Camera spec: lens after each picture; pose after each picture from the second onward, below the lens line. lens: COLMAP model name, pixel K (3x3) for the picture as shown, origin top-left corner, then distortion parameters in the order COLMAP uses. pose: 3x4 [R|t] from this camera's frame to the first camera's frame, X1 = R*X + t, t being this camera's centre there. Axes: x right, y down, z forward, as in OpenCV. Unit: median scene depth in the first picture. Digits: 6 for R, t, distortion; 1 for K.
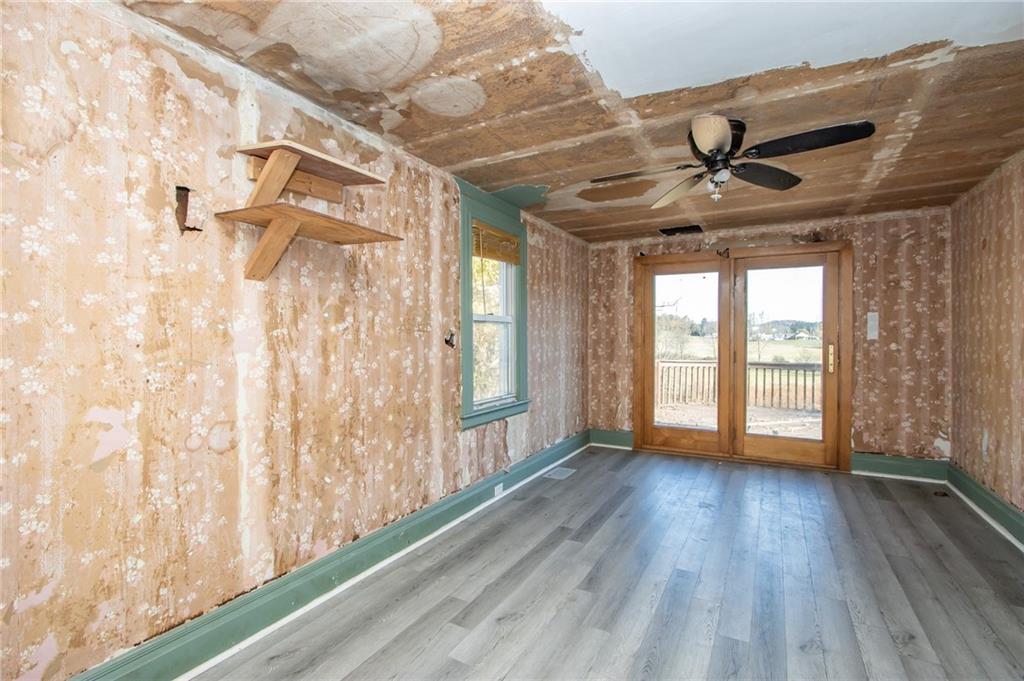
lens RADIAL K [[487.9, 0, 512.0], [0, 487.9, 340.5], [0, 0, 1]] dist [-0.002255, -0.000366]
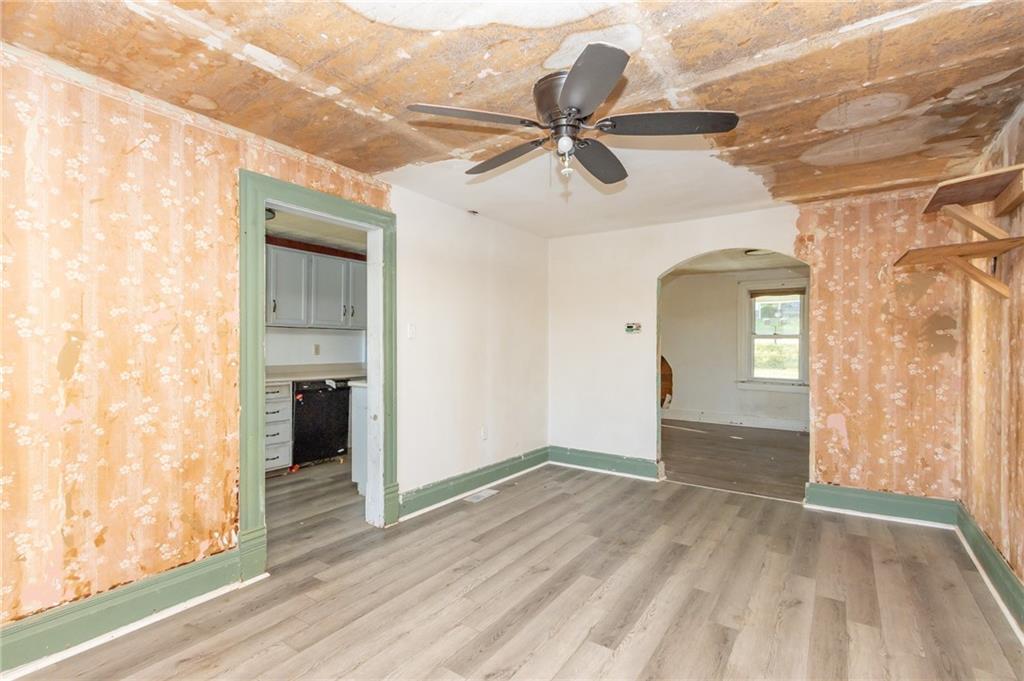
lens RADIAL K [[482.5, 0, 497.4], [0, 482.5, 341.6], [0, 0, 1]] dist [-0.001733, -0.000290]
pose [[-0.992277, -0.003505, 0.123994, 0.494902], [-0.002805, 0.999979, 0.005819, -0.019129], [-0.124012, 0.005426, -0.992266, 2.065954]]
